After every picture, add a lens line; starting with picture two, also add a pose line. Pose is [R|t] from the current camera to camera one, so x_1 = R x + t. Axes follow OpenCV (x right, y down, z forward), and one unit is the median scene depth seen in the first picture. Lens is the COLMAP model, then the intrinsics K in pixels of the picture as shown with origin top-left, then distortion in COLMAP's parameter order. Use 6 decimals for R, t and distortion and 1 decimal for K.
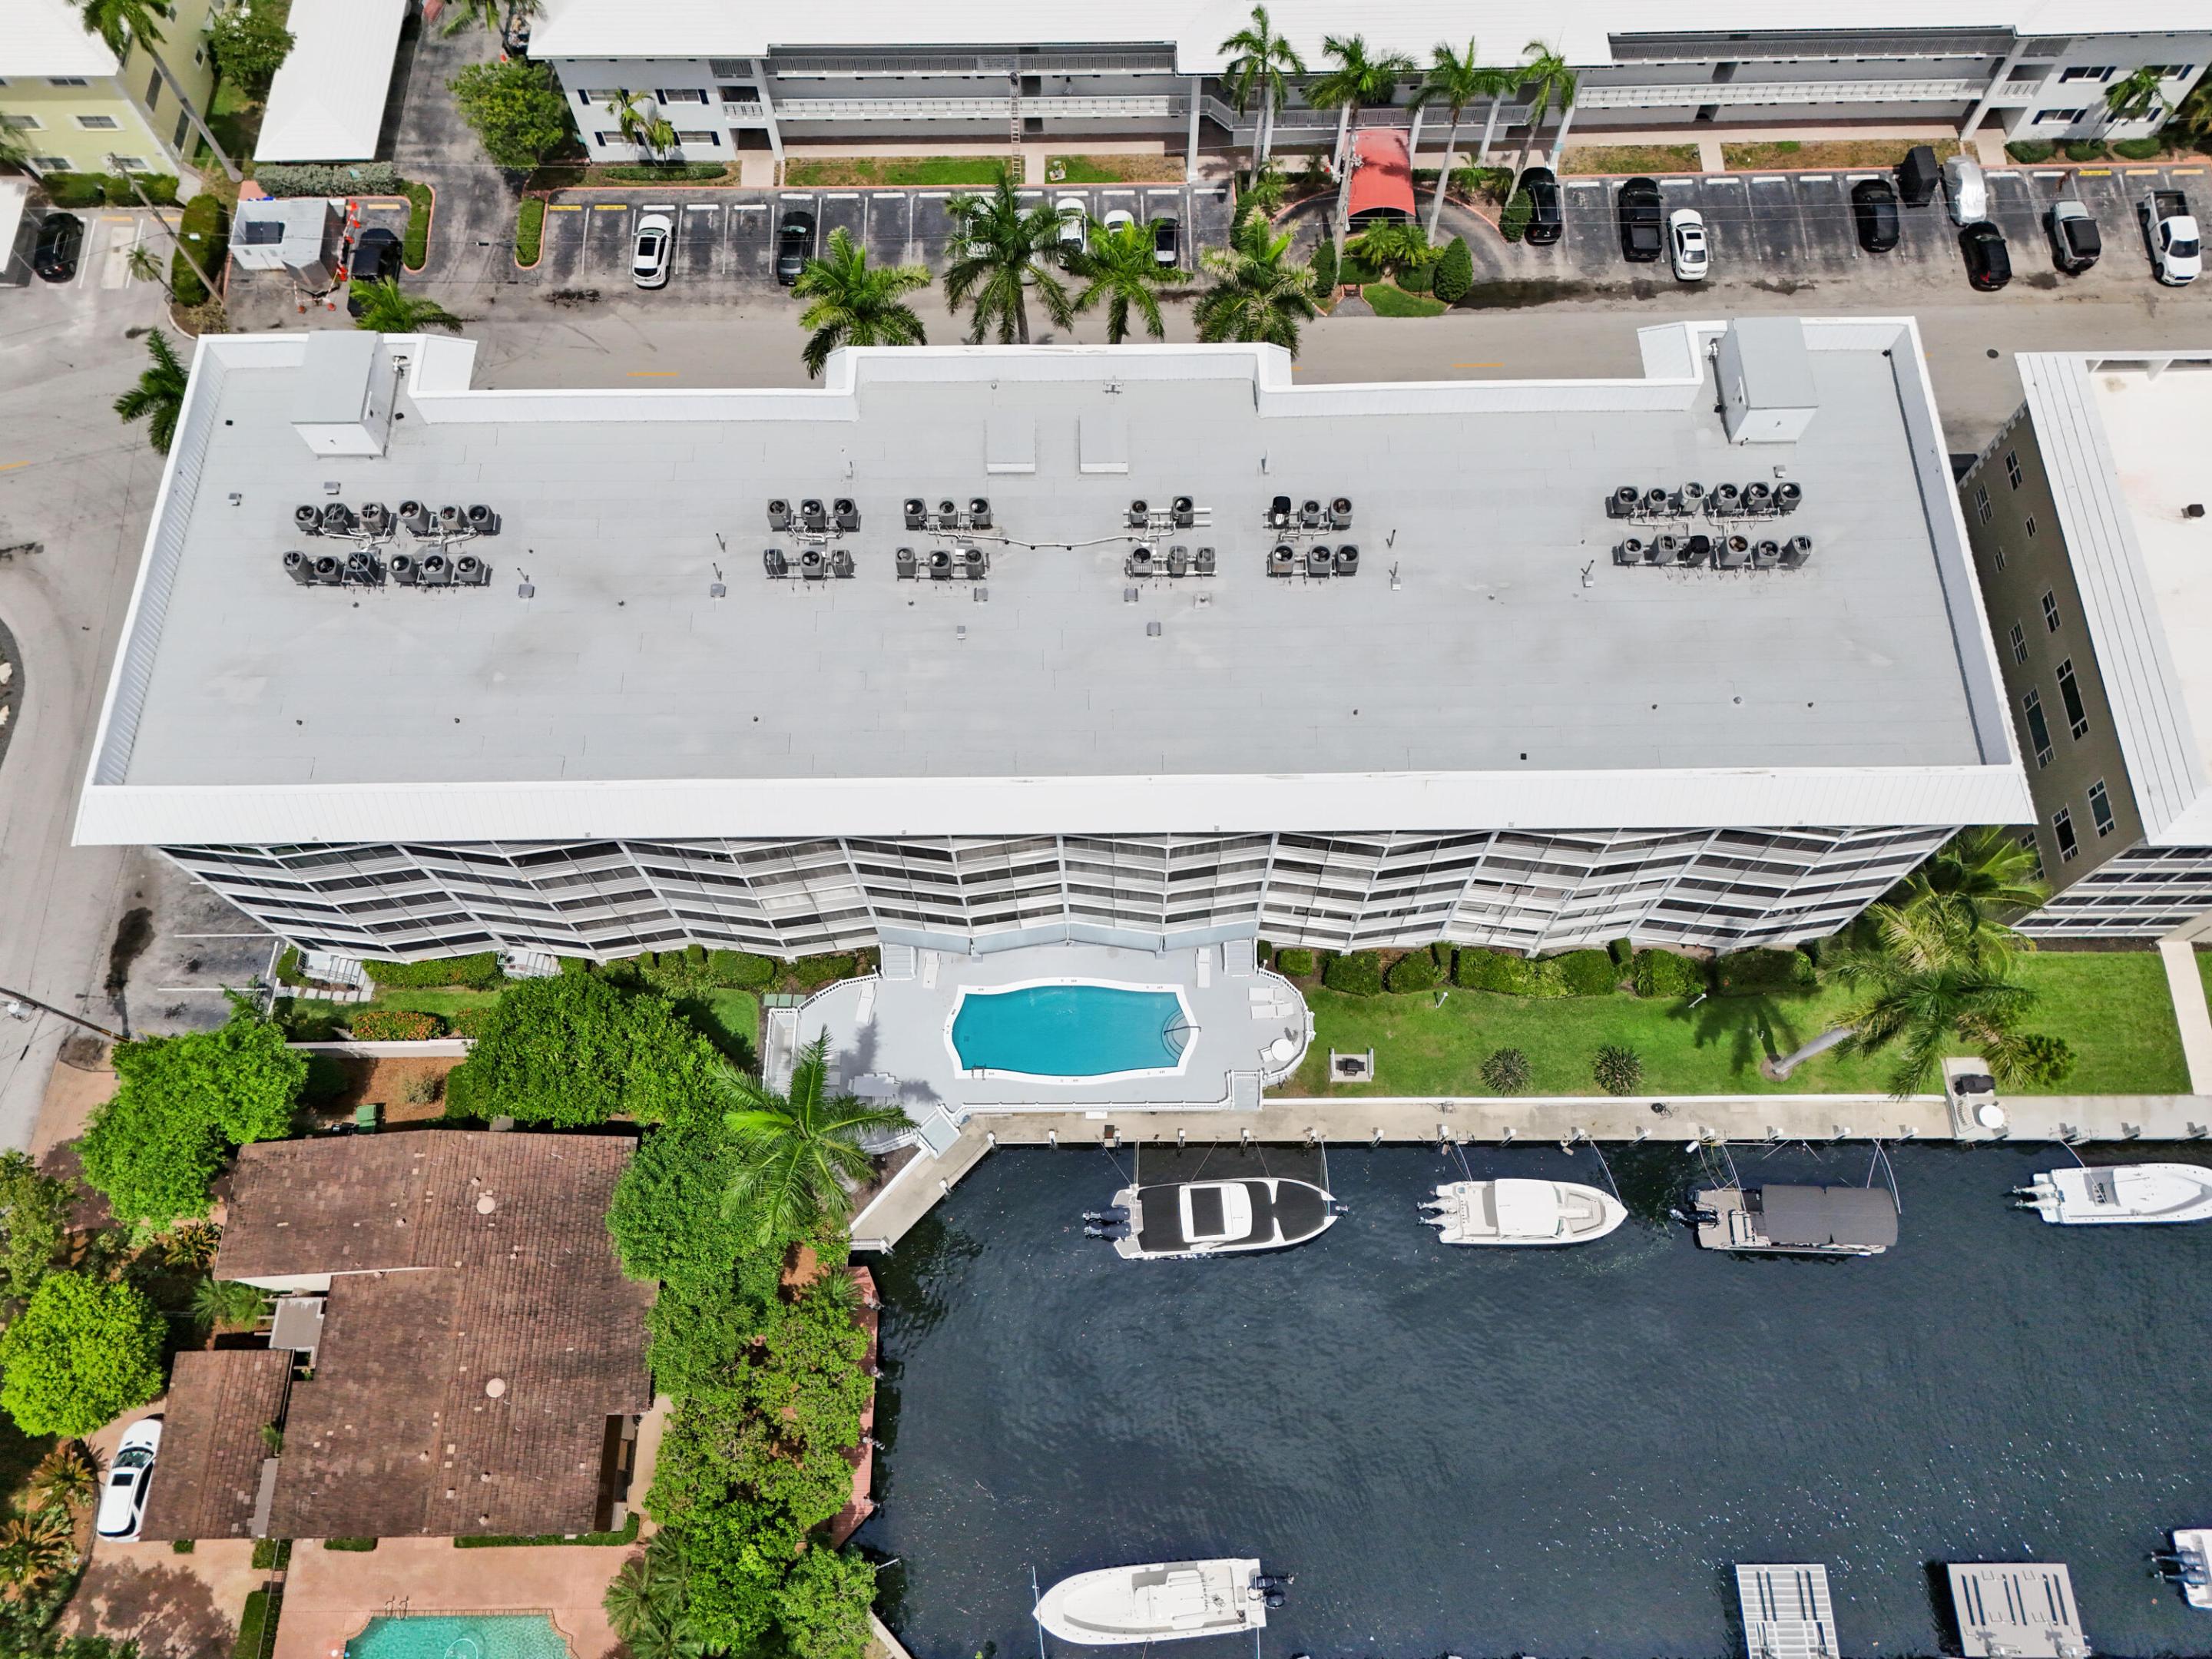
lens RADIAL K [[1629.6, 0, 1124.2], [0, 1629.6, 833.7], [0, 0, 1]] dist [0.078007, -0.063864]
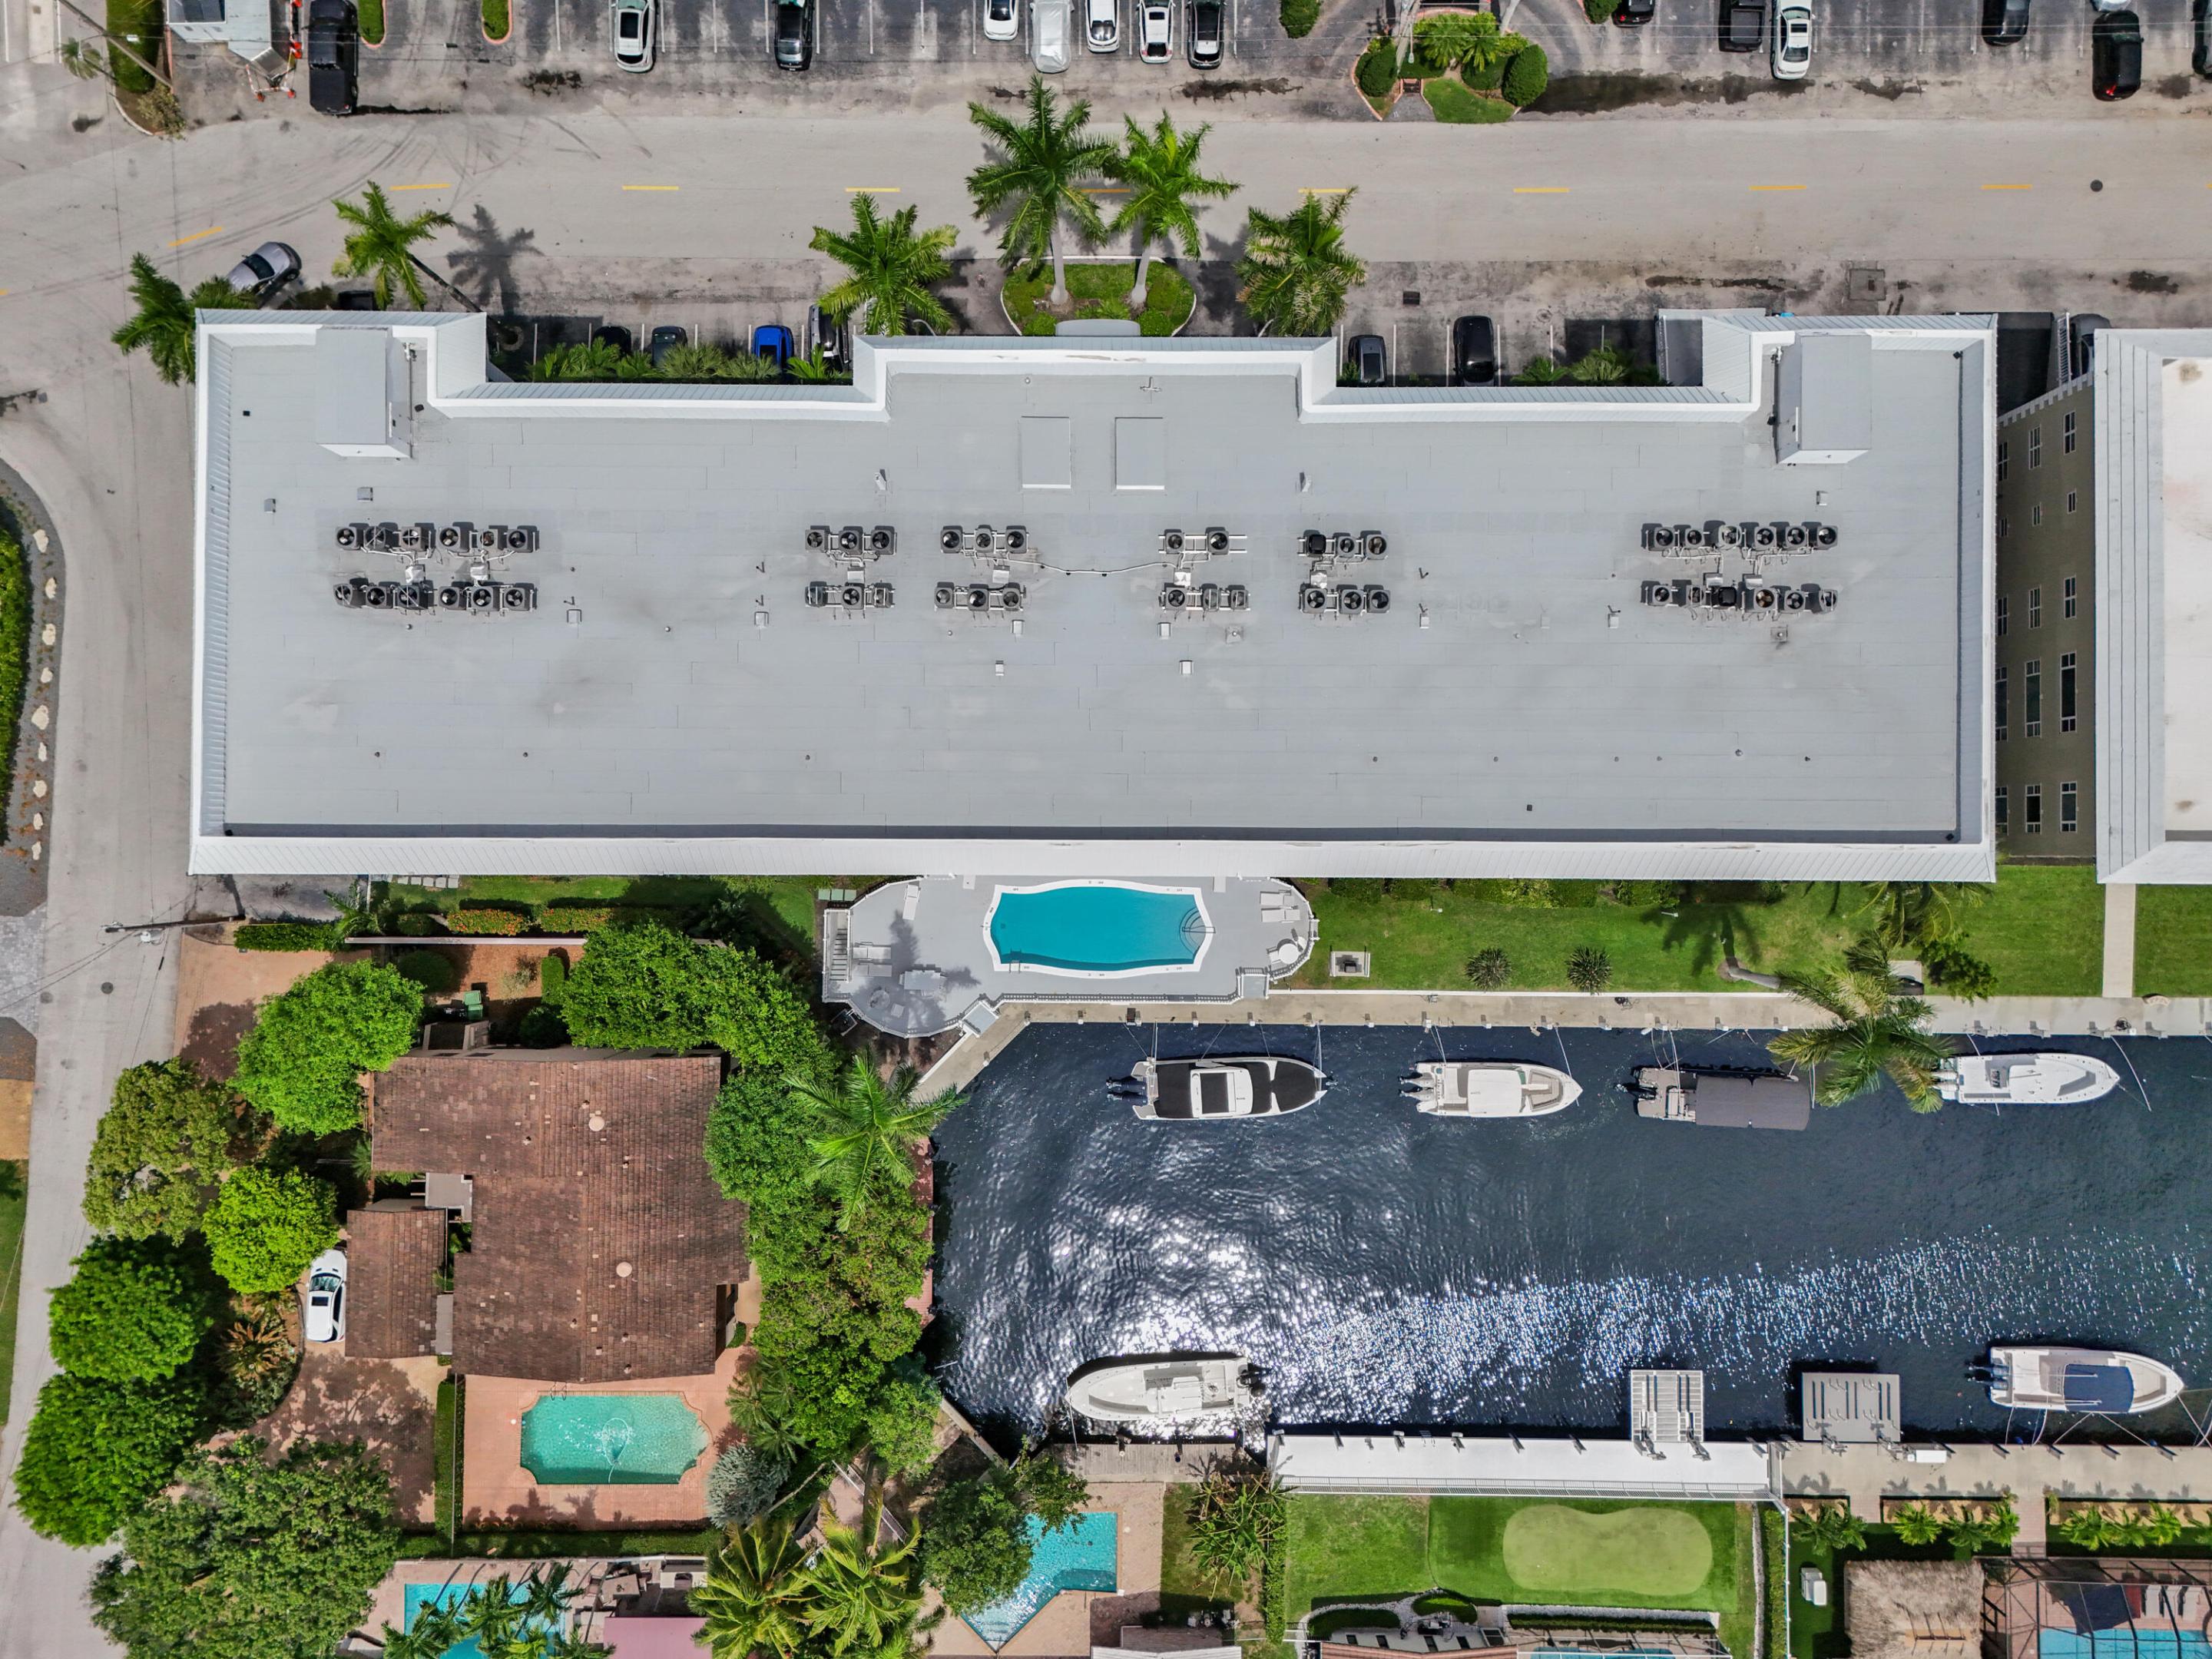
lens RADIAL K [[1629.6, 0, 1124.4], [0, 1629.6, 833.3], [0, 0, 1]] dist [0.078007, -0.063864]
pose [[0.999858, 0.016729, 0.001861, -0.018277], [-0.016213, 0.927438, 0.373625, -0.360259], [0.004524, -0.373603, 0.927578, 0.002578]]
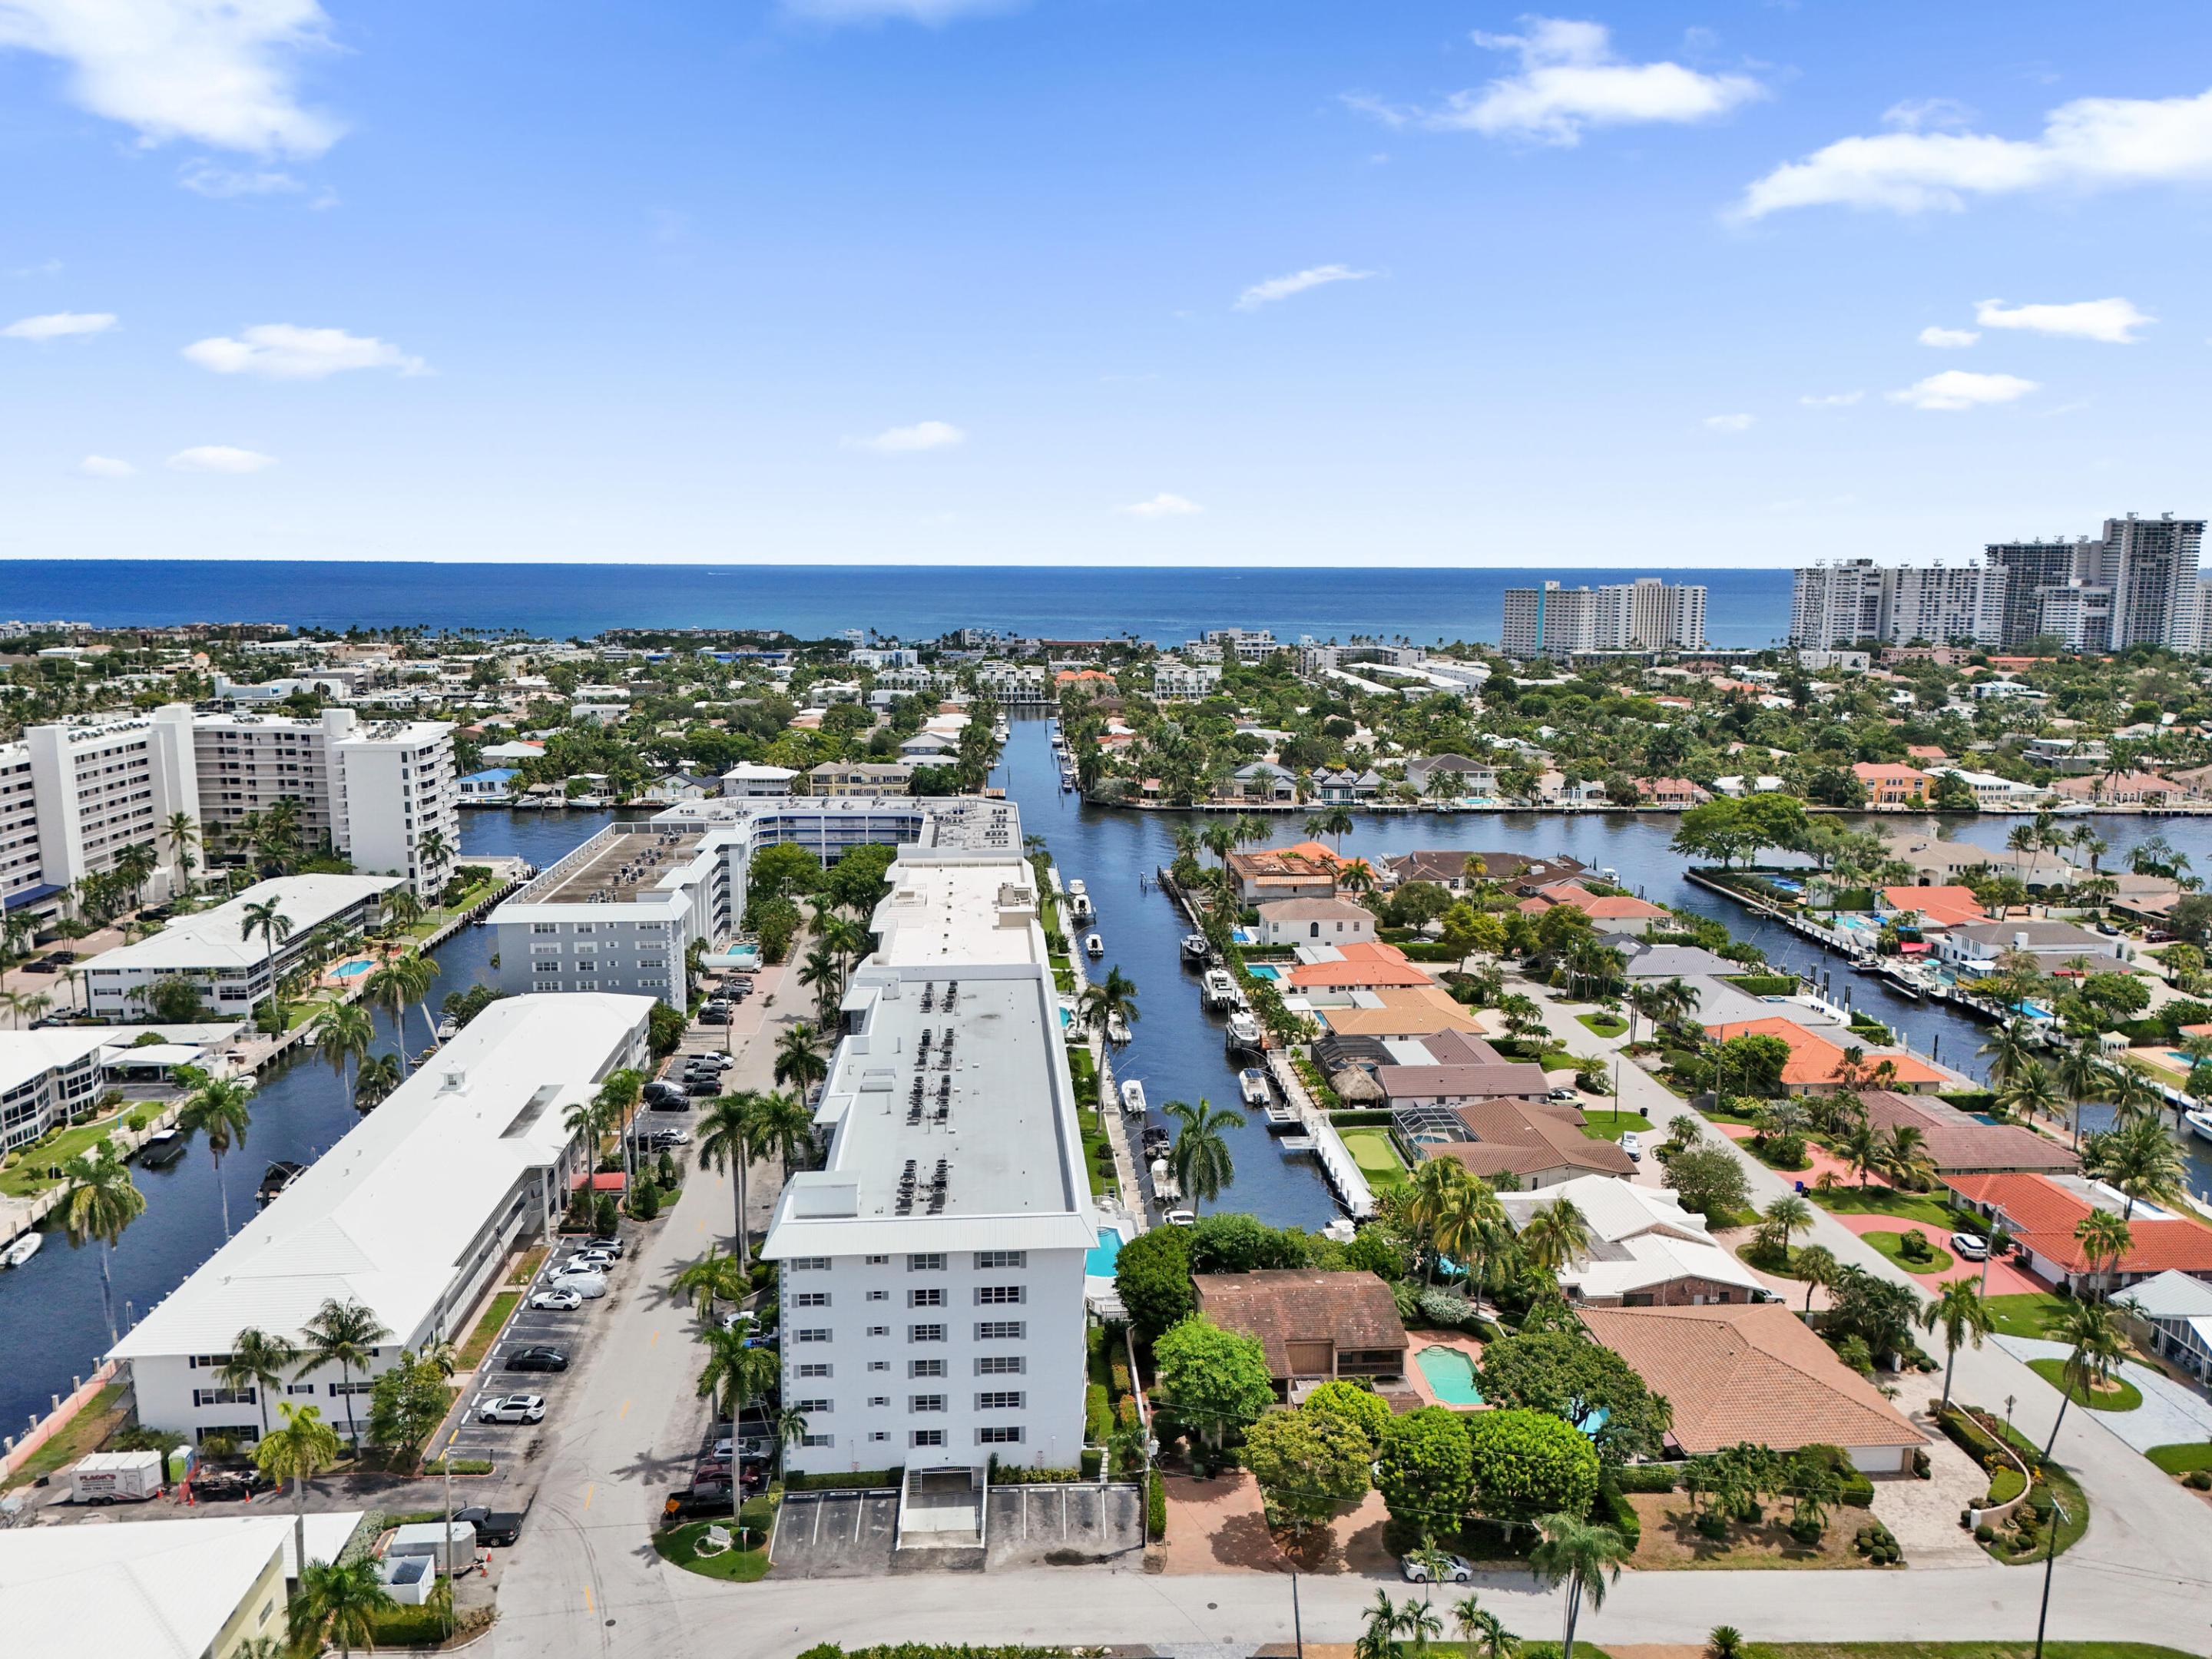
lens RADIAL K [[1629.6, 0, 1104.9], [0, 1629.6, 823.6], [0, 0, 1]] dist [0.078007, -0.063864]
pose [[-0.067963, -0.155259, 0.985533, -1.948450], [0.923731, 0.363443, 0.120958, -0.315807], [-0.376965, 0.918588, 0.118717, 0.288845]]
